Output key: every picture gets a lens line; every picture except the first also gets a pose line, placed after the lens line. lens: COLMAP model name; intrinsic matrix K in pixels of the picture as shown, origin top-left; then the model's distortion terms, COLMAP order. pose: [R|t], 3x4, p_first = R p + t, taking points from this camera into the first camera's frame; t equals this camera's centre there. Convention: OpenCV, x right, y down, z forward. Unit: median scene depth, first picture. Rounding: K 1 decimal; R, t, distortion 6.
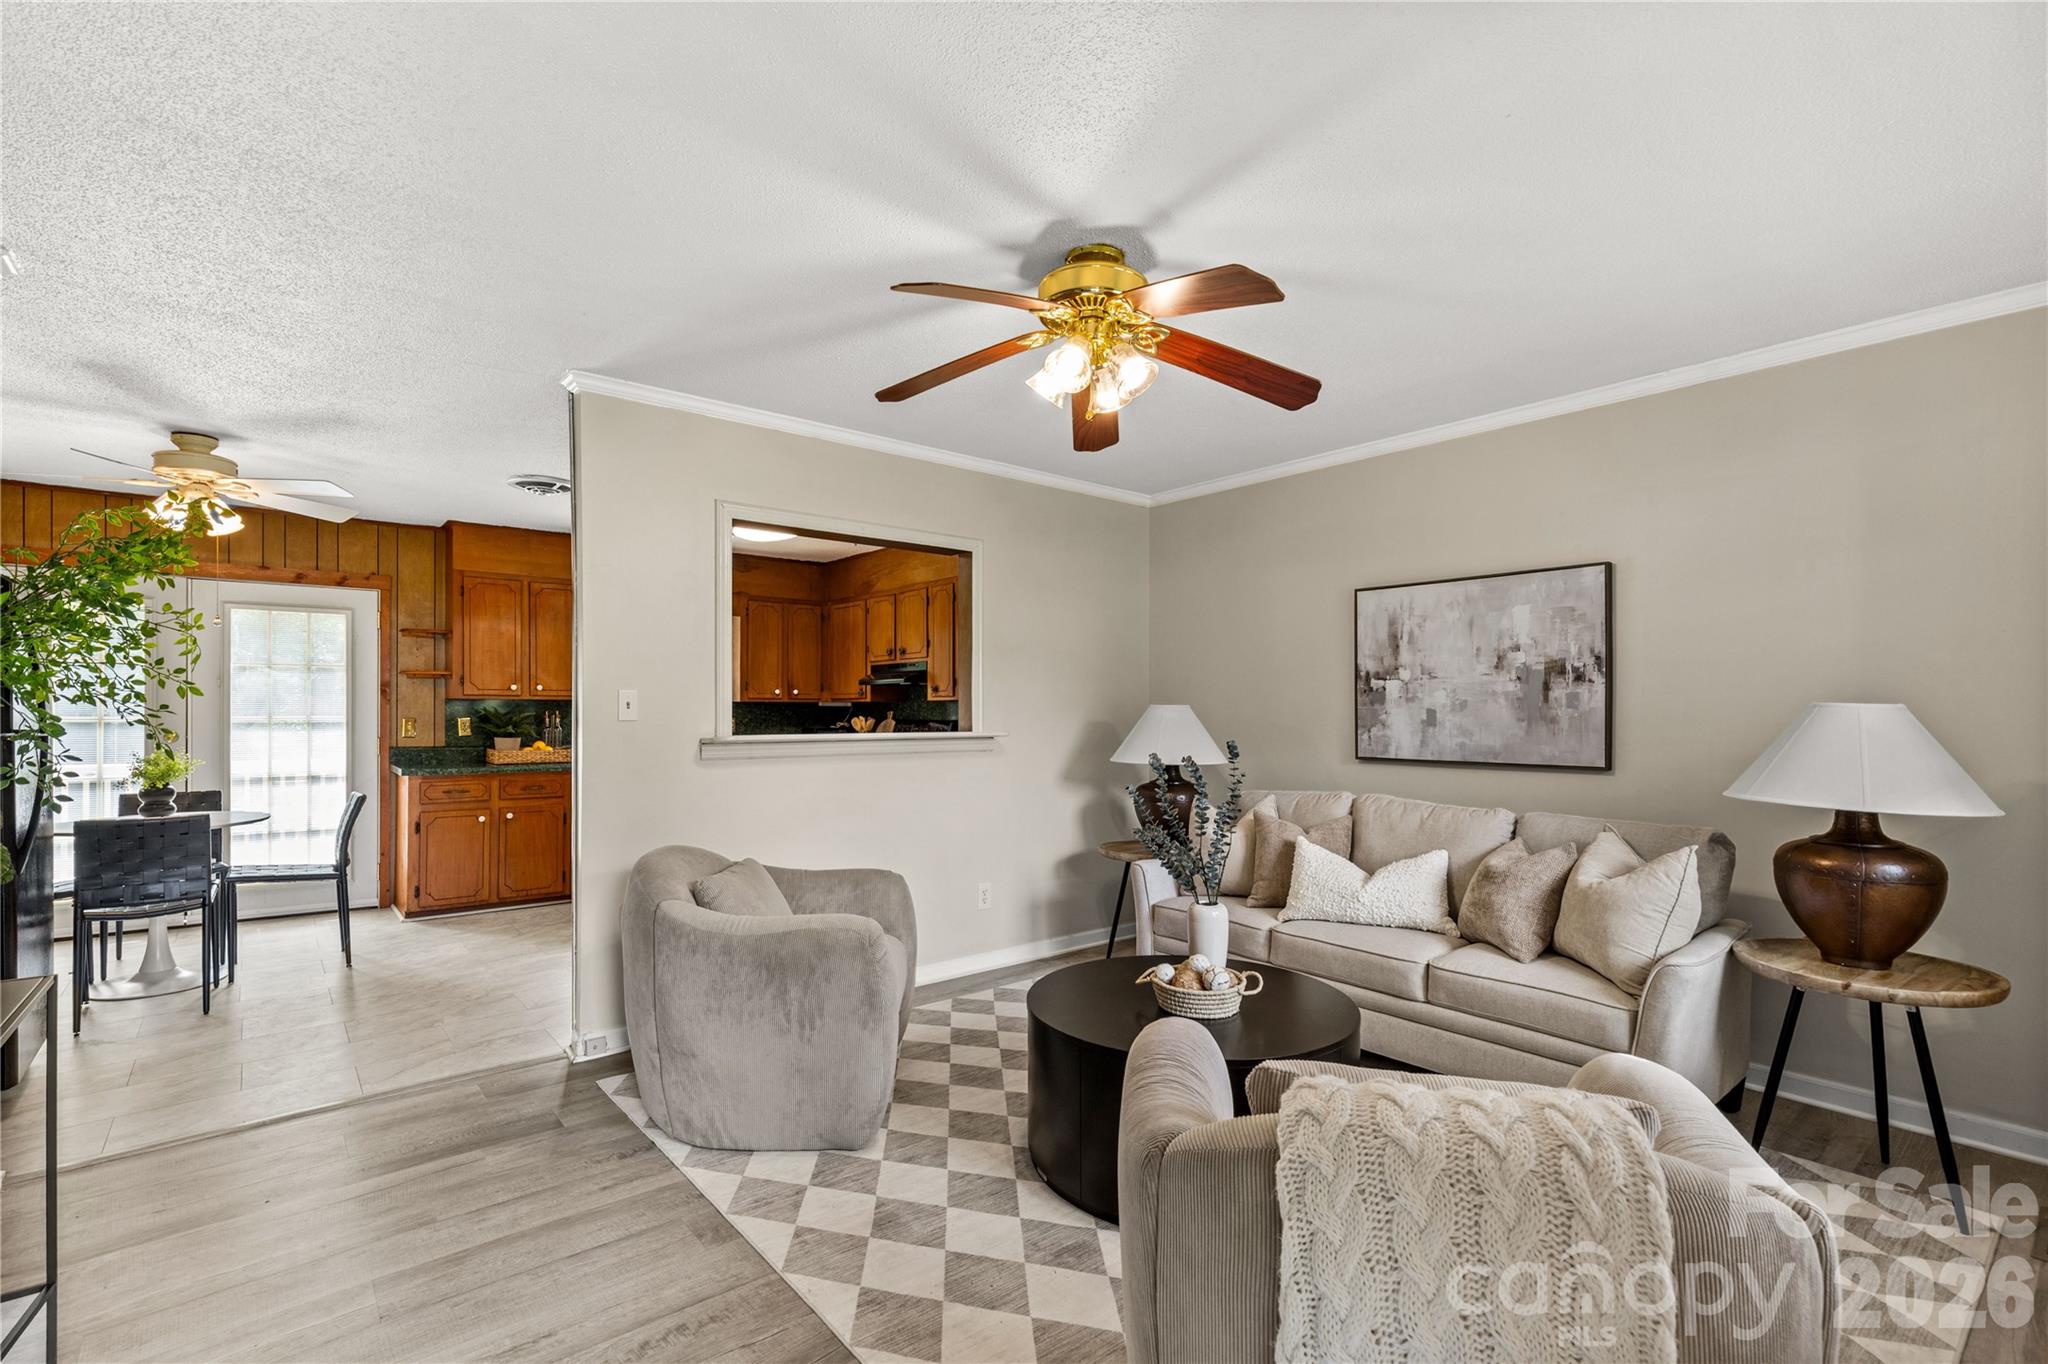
lens RADIAL K [[929.0, 0, 1017.5], [0, 929.0, 704.3], [0, 0, 1]] dist [0.005228, 0.000647]
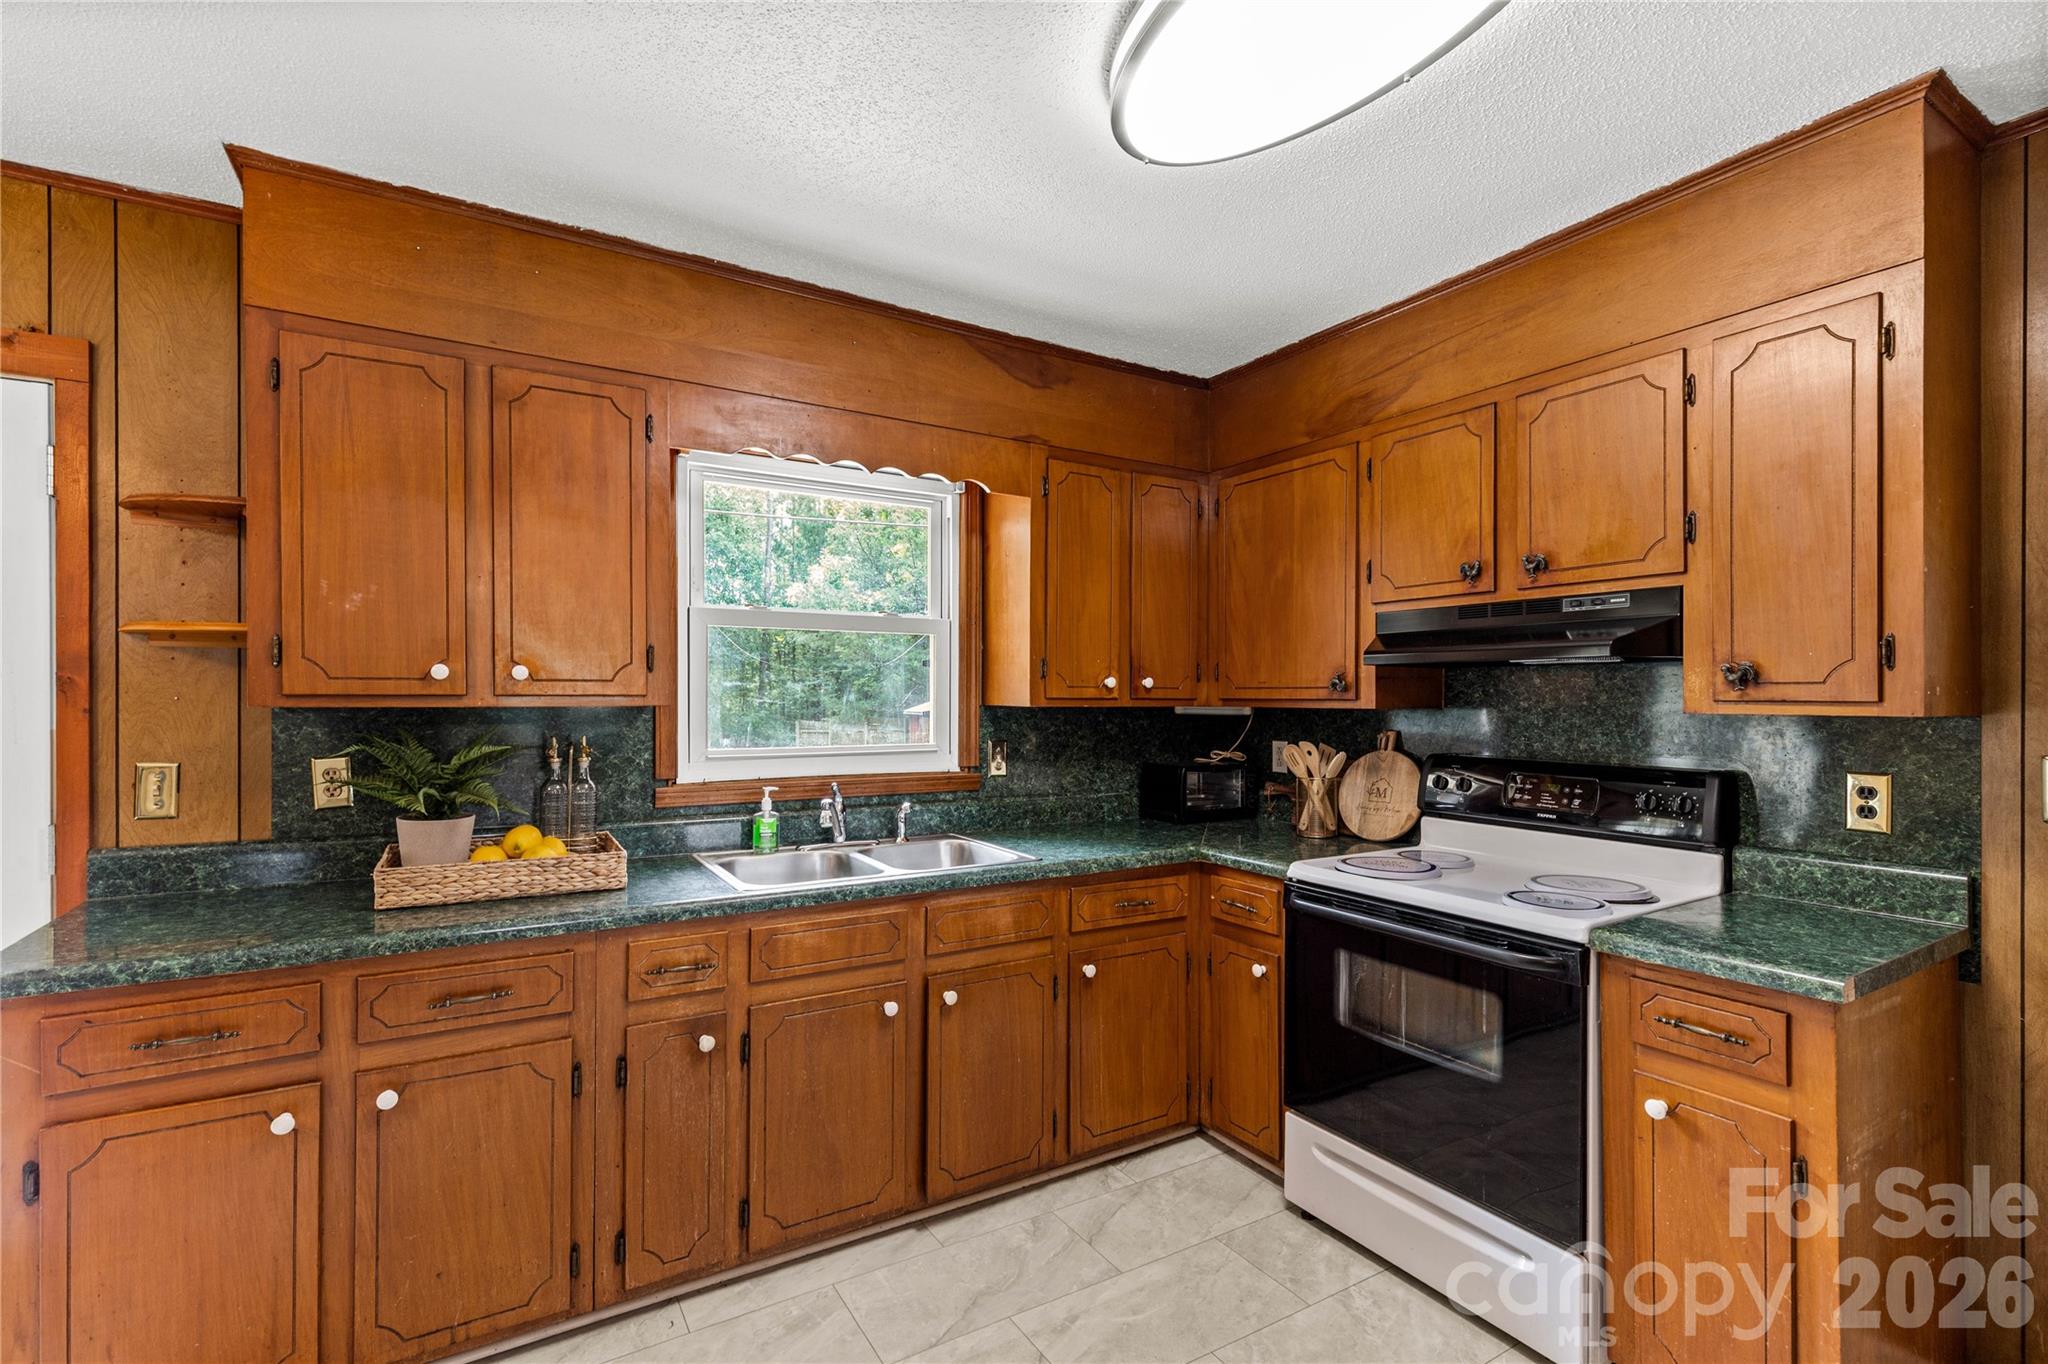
lens RADIAL K [[929.0, 0, 1020.7], [0, 929.0, 698.0], [0, 0, 1]] dist [0.005228, 0.000647]
pose [[0.989820, 0.003286, -0.142289, -0.409704], [-0.001789, 0.999942, 0.010646, -0.018241], [0.142316, -0.010283, 0.989768, 0.998991]]
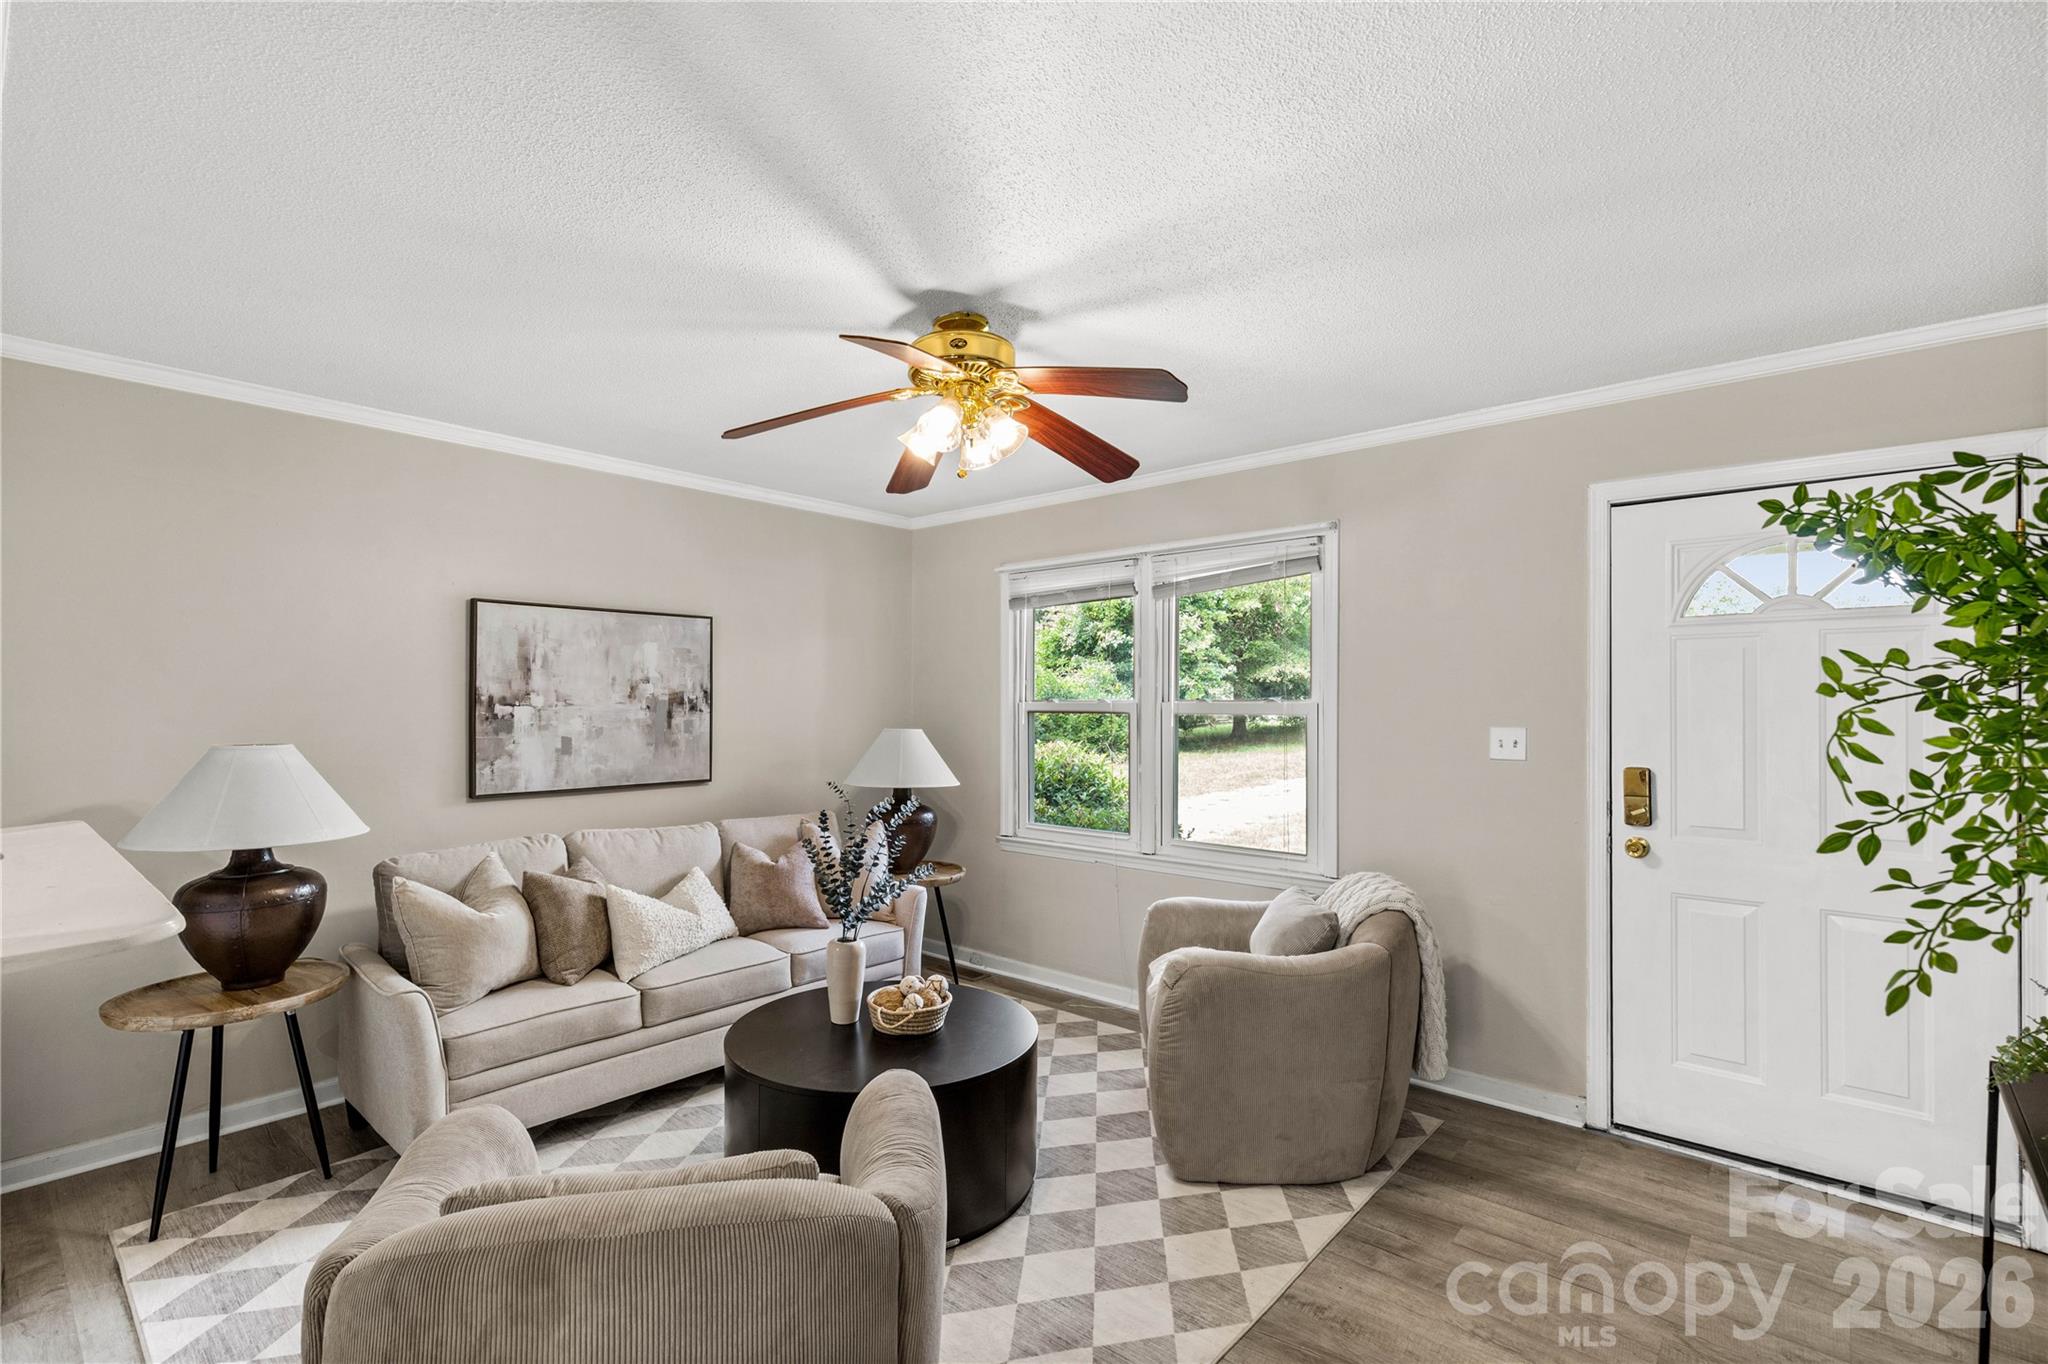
lens RADIAL K [[929.0, 0, 1017.0], [0, 929.0, 699.0], [0, 0, 1]] dist [0.005228, 0.000647]
pose [[-0.160744, 0.001284, 0.986995, -0.551237], [-0.010091, 0.999945, -0.002945, -0.033736], [-0.986945, -0.010433, -0.160722, 0.639059]]
